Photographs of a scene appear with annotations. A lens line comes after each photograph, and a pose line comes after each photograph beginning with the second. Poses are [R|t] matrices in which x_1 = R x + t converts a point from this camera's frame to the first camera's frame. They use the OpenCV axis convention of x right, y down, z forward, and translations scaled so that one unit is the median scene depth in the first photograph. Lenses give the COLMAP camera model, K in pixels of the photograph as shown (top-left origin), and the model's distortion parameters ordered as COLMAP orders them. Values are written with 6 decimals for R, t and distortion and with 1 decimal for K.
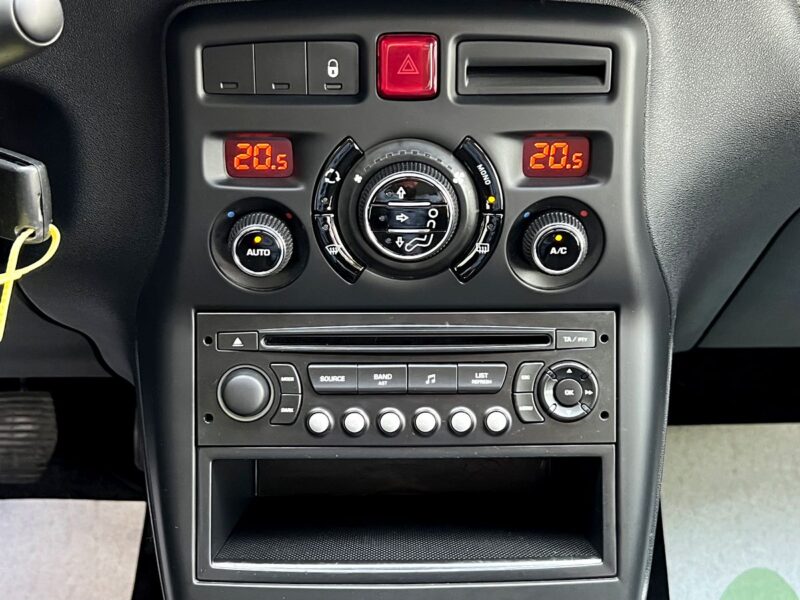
lens RADIAL K [[1117.9, 0, 400.0], [0, 1117.9, 300.0], [0, 0, 1]] dist [0.176311, -0.026934]
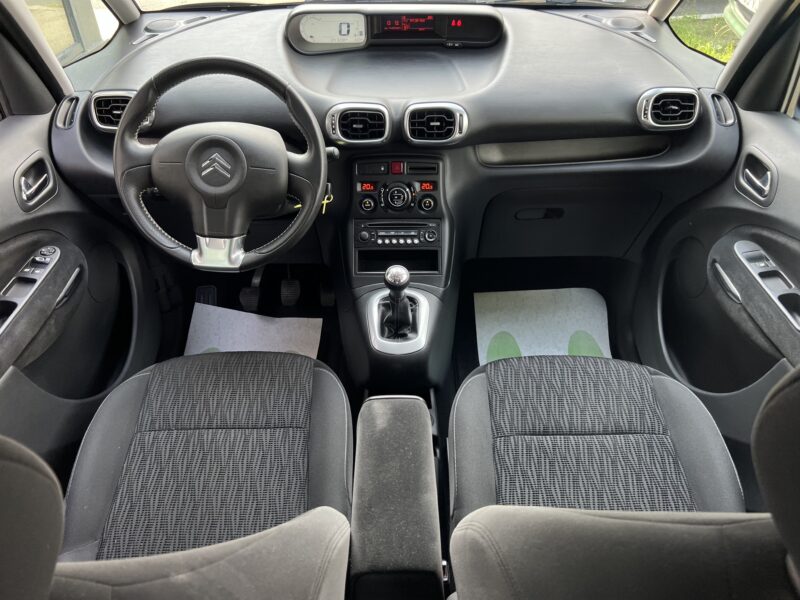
lens RADIAL K [[606.2, 0, 397.2], [0, 606.2, 315.3], [0, 0, 1]] dist [0.053157, -0.077542]
pose [[0.999885, -0.003710, -0.014678, 0.043369], [0.002560, 0.996982, -0.077587, 0.645637], [0.014922, 0.077541, 0.996878, -1.626456]]
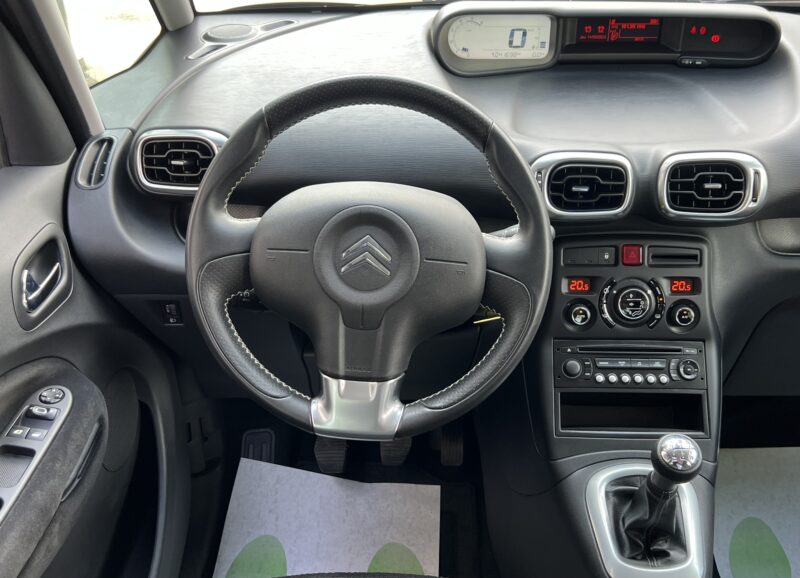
lens RADIAL K [[842.8, 0, 400.0], [0, 842.8, 289.0], [0, 0, 1]] dist [0.034453, -0.018394]
pose [[0.999126, 0.007868, -0.041052, -0.500231], [-0.017397, 0.971290, -0.237263, 0.413179], [0.038007, 0.237770, 0.970578, -1.157602]]
